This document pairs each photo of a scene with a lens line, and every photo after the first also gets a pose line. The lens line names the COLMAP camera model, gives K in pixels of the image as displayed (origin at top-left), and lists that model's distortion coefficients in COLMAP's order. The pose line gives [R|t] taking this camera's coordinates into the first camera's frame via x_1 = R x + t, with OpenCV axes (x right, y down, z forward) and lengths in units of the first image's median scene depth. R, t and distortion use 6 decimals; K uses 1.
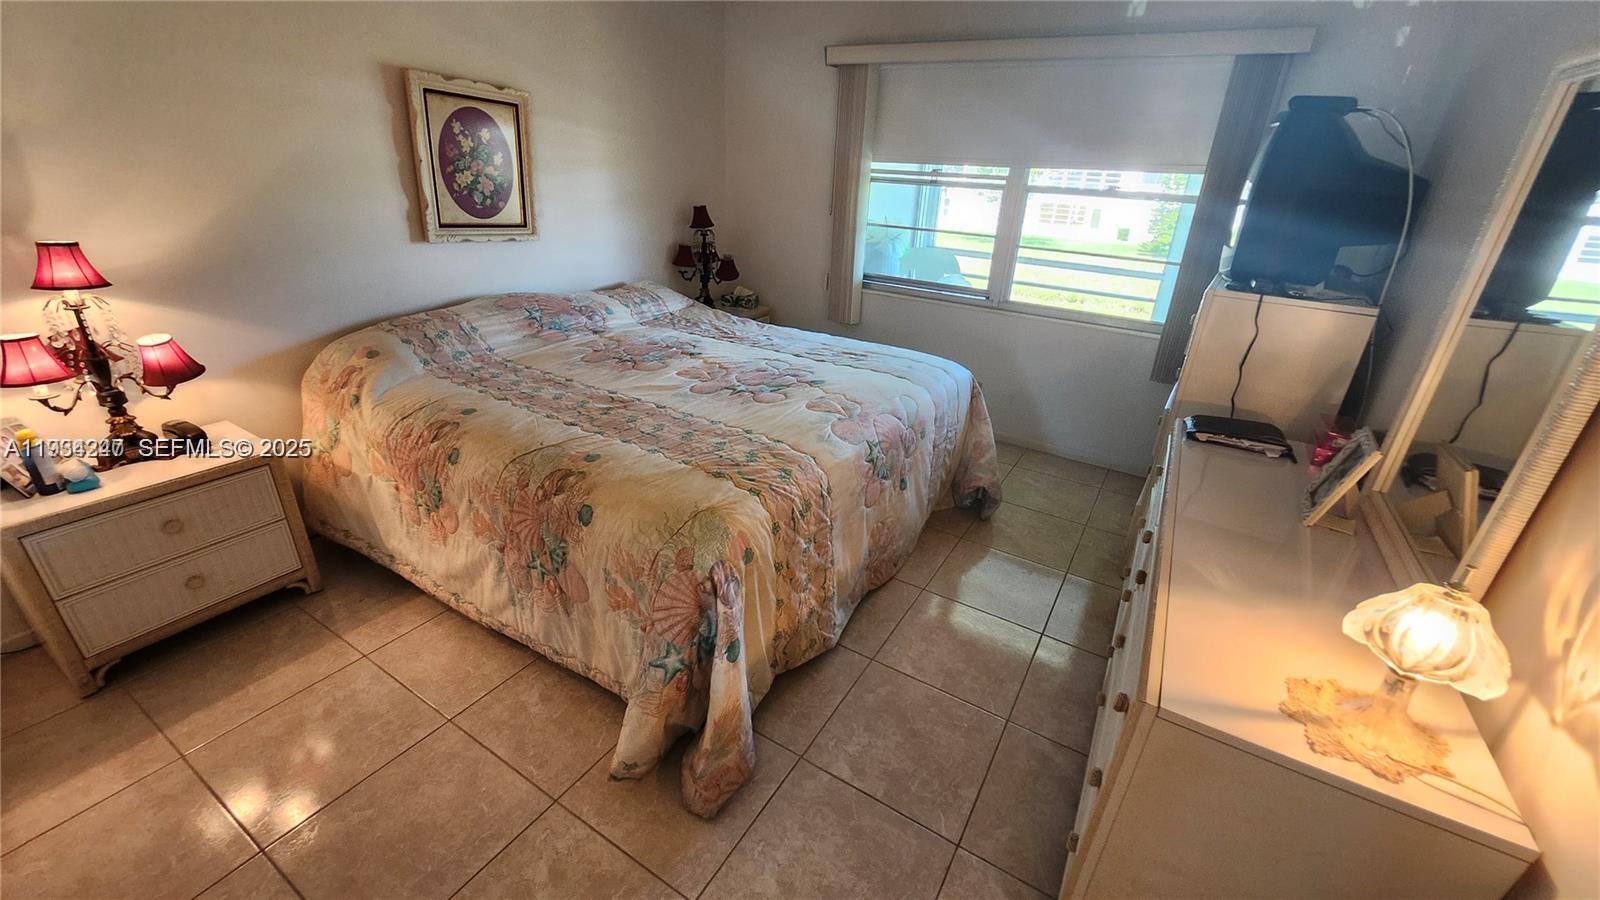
lens RADIAL K [[635.8, 0, 797.5], [0, 635.8, 448.7], [0, 0, 1]] dist [-0.002638, 0.001657]
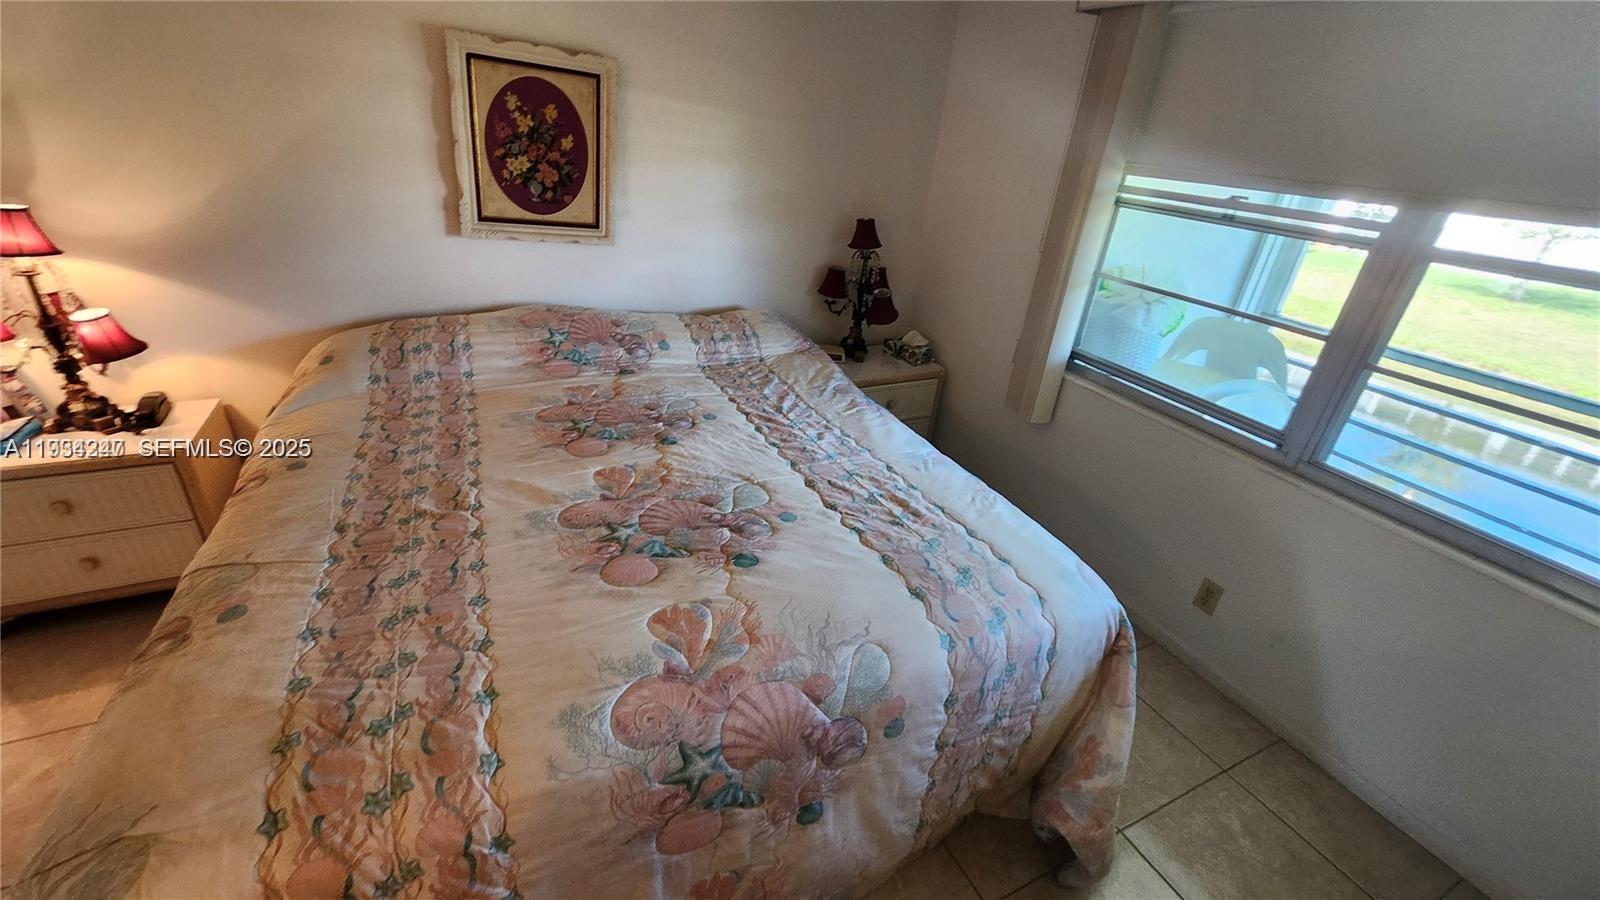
lens RADIAL K [[635.8, 0, 801.3], [0, 635.8, 453.7], [0, 0, 1]] dist [-0.002638, 0.001657]
pose [[0.846892, 0.266486, -0.460174, 0.278393], [-0.258199, 0.962584, 0.082249, -0.229978], [0.464874, 0.049160, 0.884011, 0.465296]]
